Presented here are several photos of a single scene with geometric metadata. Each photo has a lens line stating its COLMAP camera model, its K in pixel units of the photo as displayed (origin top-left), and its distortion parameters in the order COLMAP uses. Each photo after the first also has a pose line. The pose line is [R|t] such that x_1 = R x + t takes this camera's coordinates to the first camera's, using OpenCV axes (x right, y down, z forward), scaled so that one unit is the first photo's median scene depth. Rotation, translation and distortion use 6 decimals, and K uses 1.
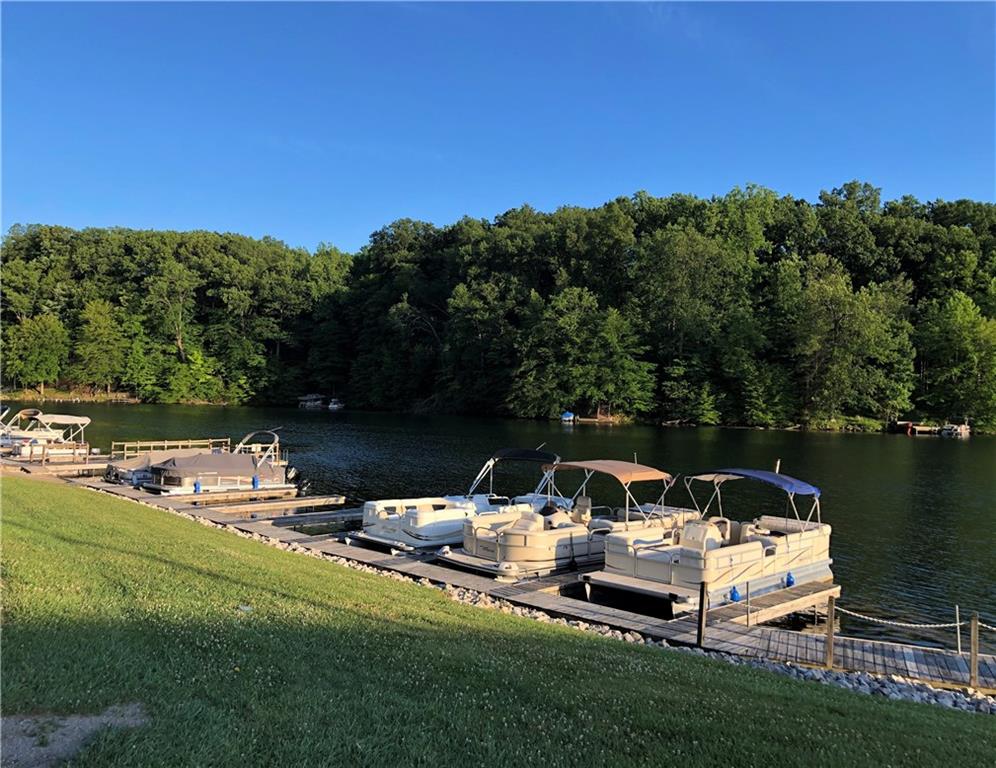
lens RADIAL K [[855.9, 0, 498.0], [0, 855.9, 384.0], [0, 0, 1]] dist [0.027697, -0.010600]
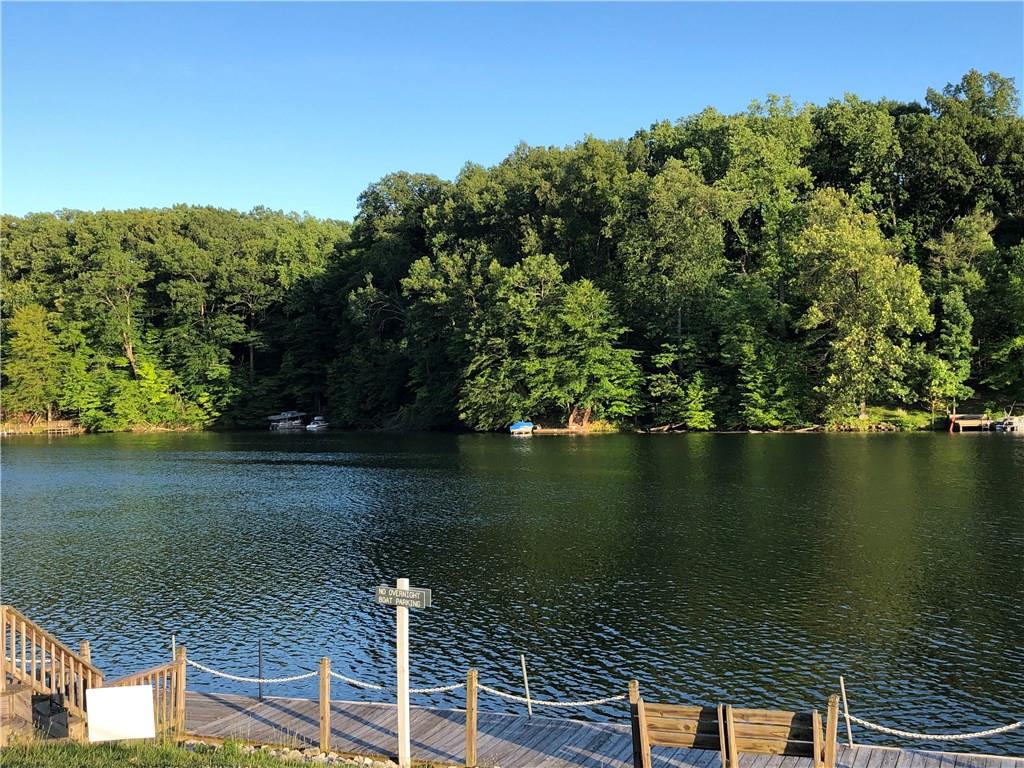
lens RADIAL K [[1223.5, 0, 503.8], [0, 1223.5, 385.6], [0, 0, 1]] dist [0.171054, -0.623320]
pose [[0.981830, -0.048685, -0.183409, 0.176481], [0.048306, 0.998811, -0.006537, 0.005074], [0.183509, -0.002442, 0.983015, -0.044171]]
